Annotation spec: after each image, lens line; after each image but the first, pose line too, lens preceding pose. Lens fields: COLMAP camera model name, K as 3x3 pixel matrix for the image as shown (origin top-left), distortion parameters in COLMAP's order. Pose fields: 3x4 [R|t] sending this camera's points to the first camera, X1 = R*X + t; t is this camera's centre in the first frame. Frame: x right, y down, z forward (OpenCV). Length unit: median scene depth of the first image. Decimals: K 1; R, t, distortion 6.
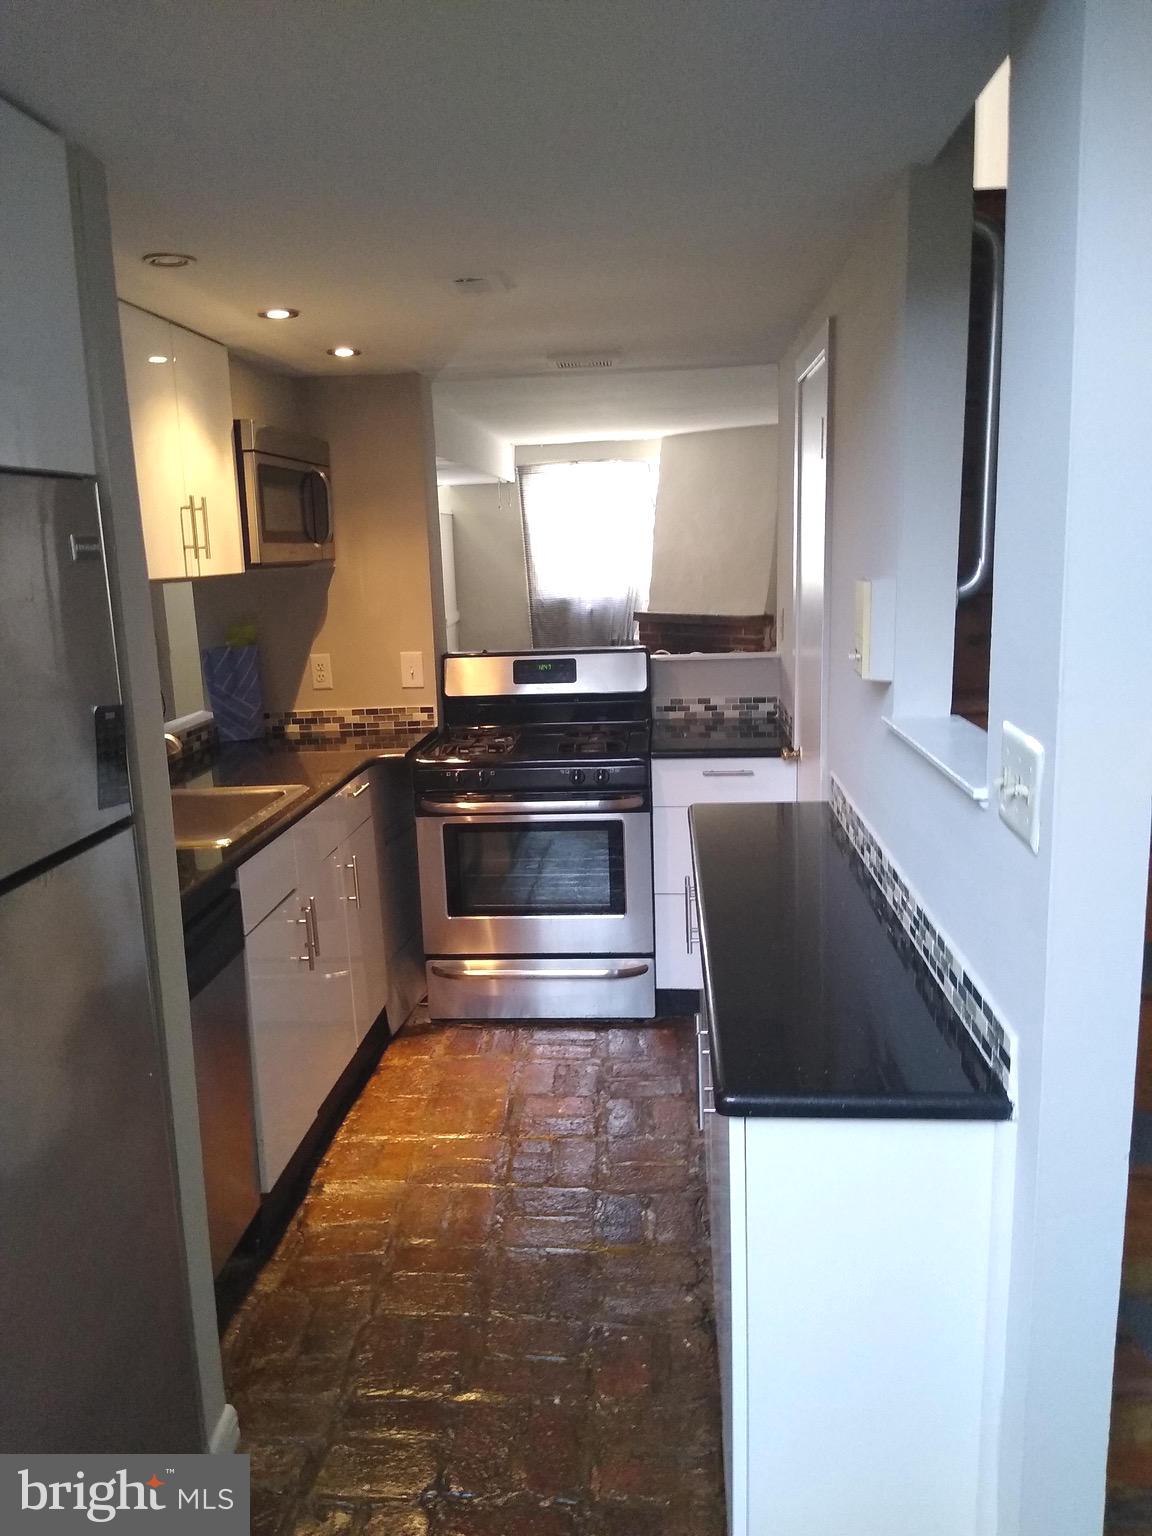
lens RADIAL K [[1159.8, 0, 578.4], [0, 1159.8, 767.1], [0, 0, 1]] dist [0.038091, -0.049987]
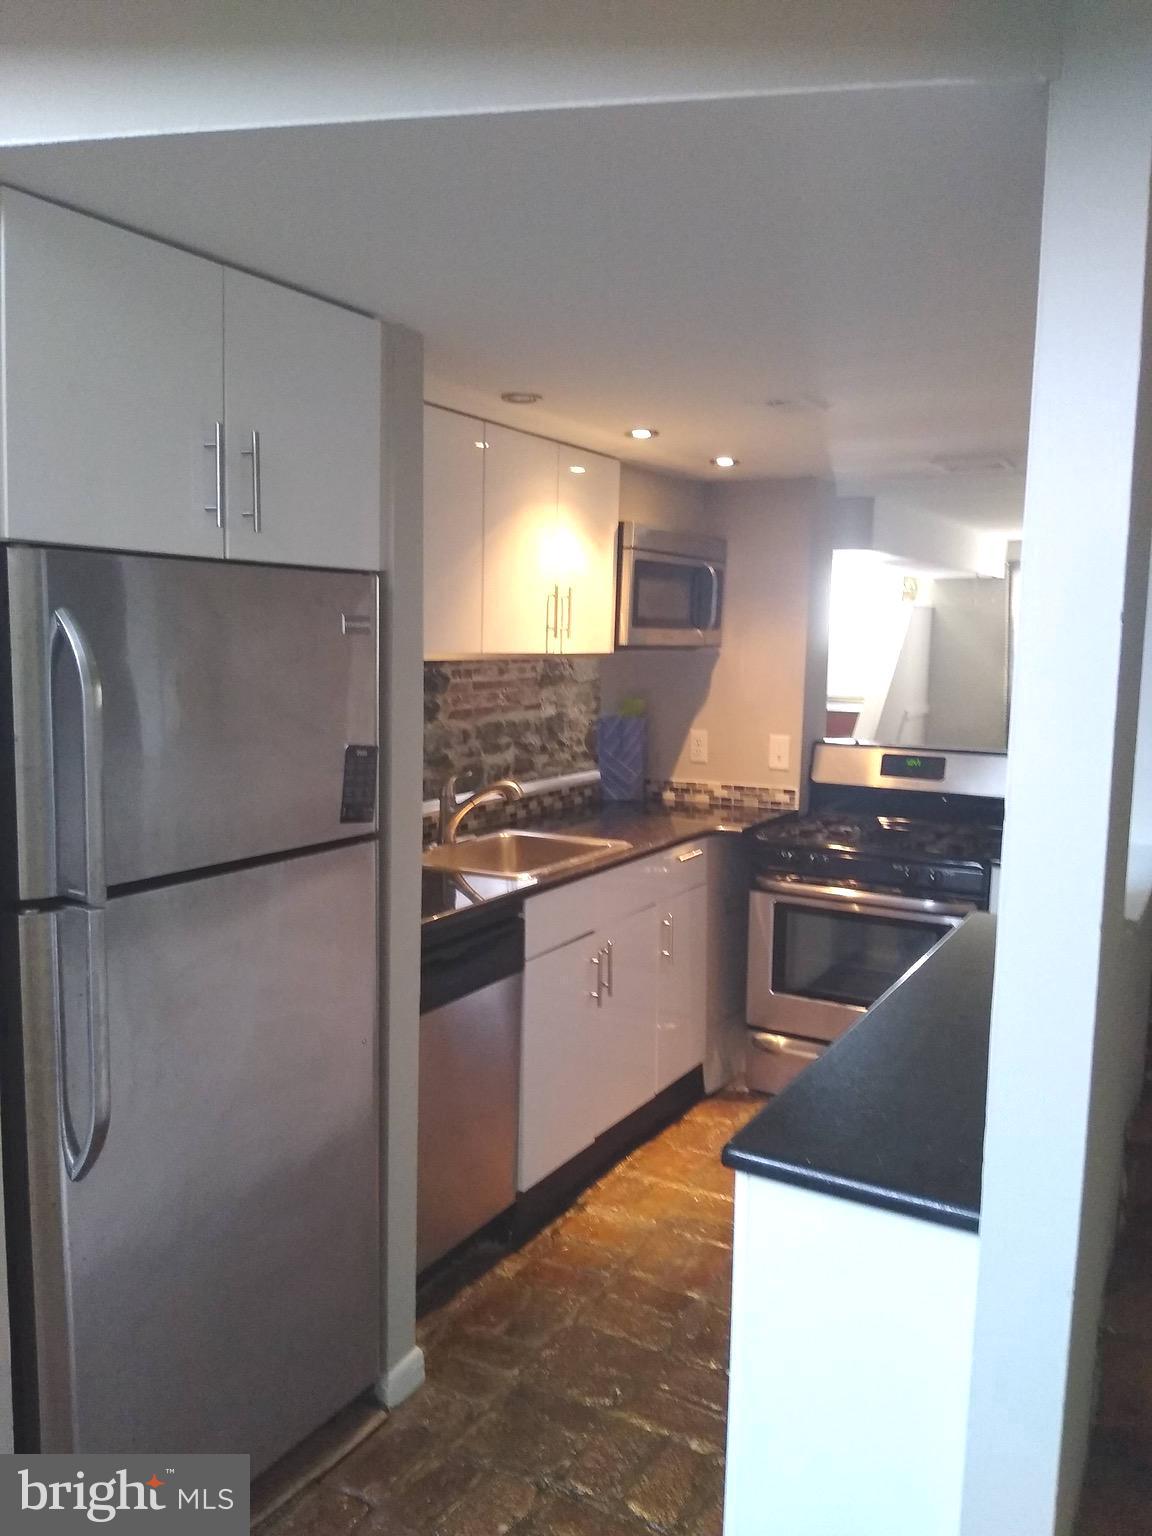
lens RADIAL K [[1159.8, 0, 571.2], [0, 1159.8, 765.2], [0, 0, 1]] dist [0.038091, -0.049987]
pose [[0.895410, 0.101026, -0.433629, 0.155807], [-0.132601, 0.990232, -0.043109, -0.002374], [0.425038, 0.096100, 0.900060, -0.027265]]
